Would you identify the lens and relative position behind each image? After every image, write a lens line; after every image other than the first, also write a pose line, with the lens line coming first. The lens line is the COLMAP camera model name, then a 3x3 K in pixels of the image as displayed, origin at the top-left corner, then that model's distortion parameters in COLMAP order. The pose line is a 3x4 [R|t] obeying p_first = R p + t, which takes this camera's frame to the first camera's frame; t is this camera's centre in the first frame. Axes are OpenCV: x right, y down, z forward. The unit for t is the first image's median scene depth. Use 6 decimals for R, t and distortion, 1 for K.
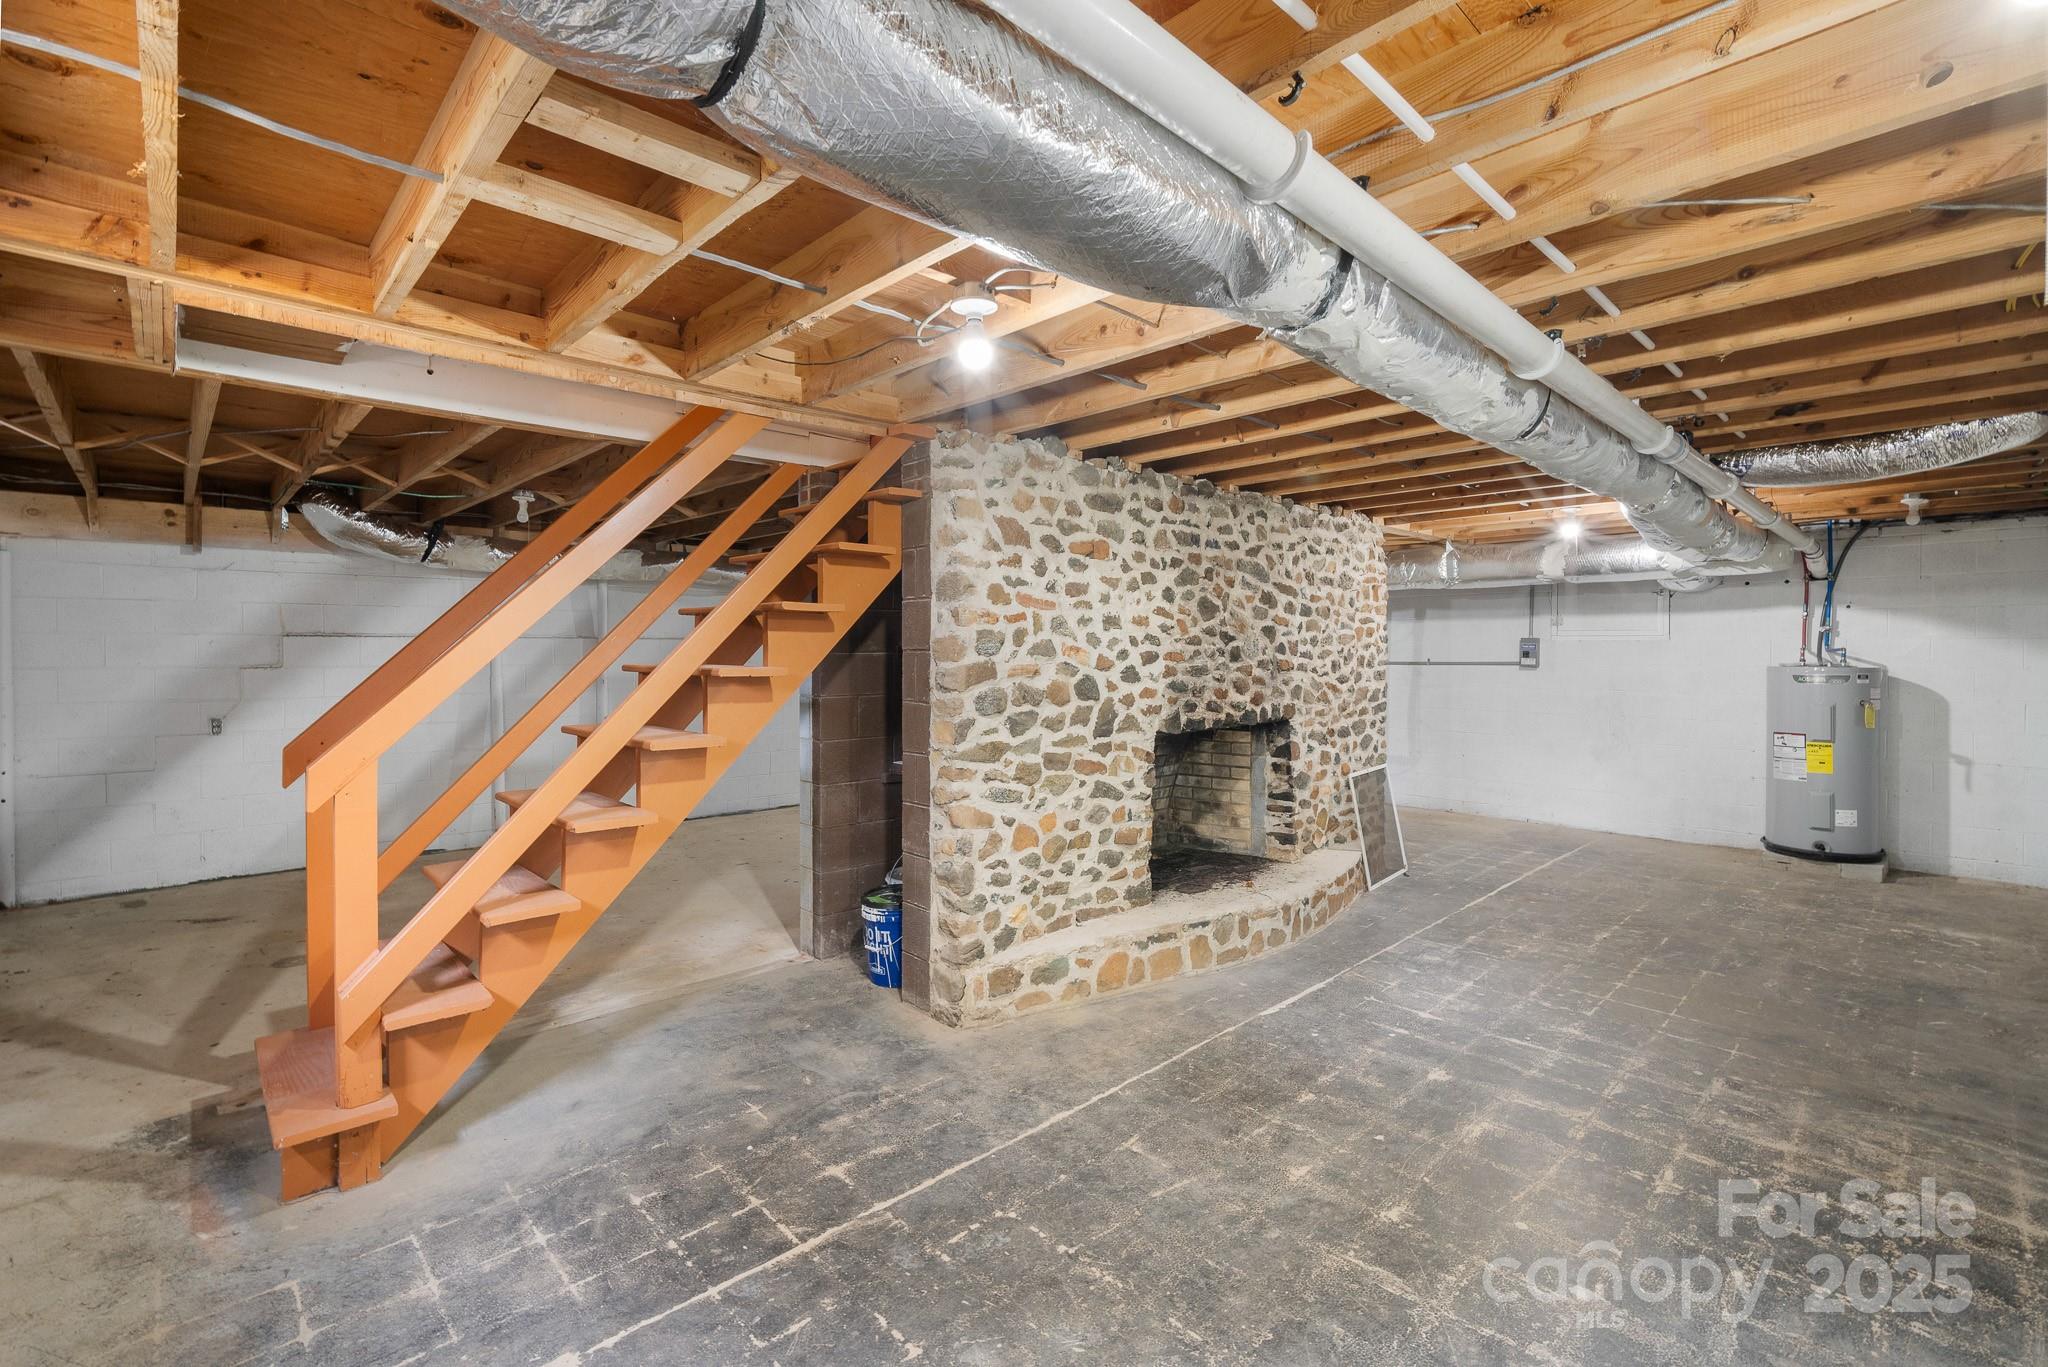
lens RADIAL K [[889.9, 0, 1035.4], [0, 889.9, 673.3], [0, 0, 1]] dist [0.000267, 0.000018]
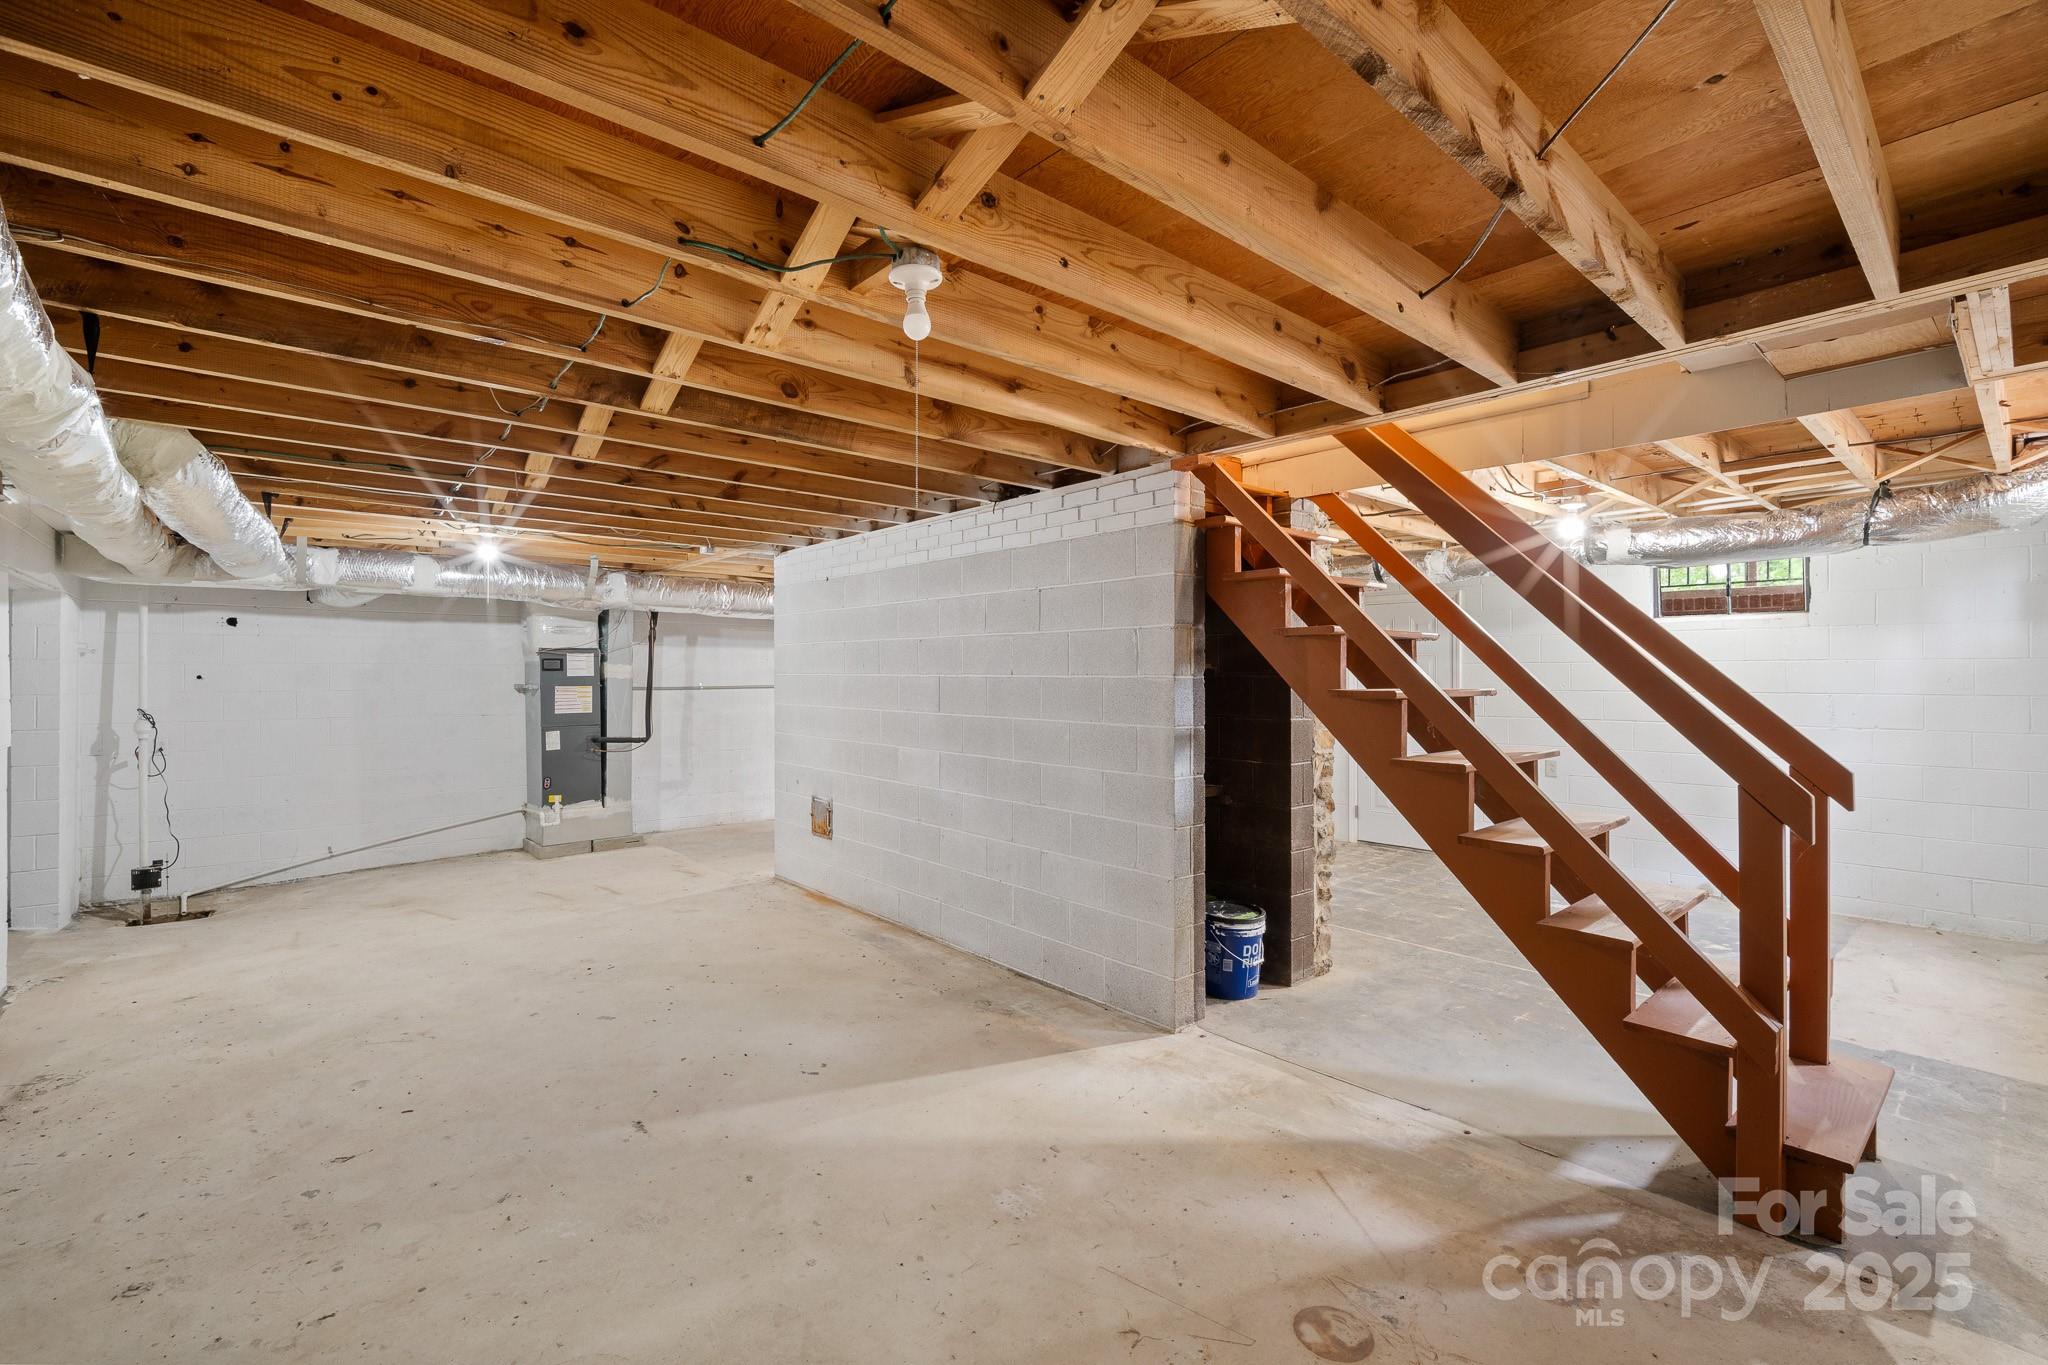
lens RADIAL K [[889.9, 0, 1035.6], [0, 889.9, 679.6], [0, 0, 1]] dist [0.000267, 0.000018]
pose [[0.046735, -0.001385, 0.998906, -1.338148], [0.020566, 0.999788, 0.000424, -0.018480], [-0.998696, 0.020523, 0.046753, 1.326744]]
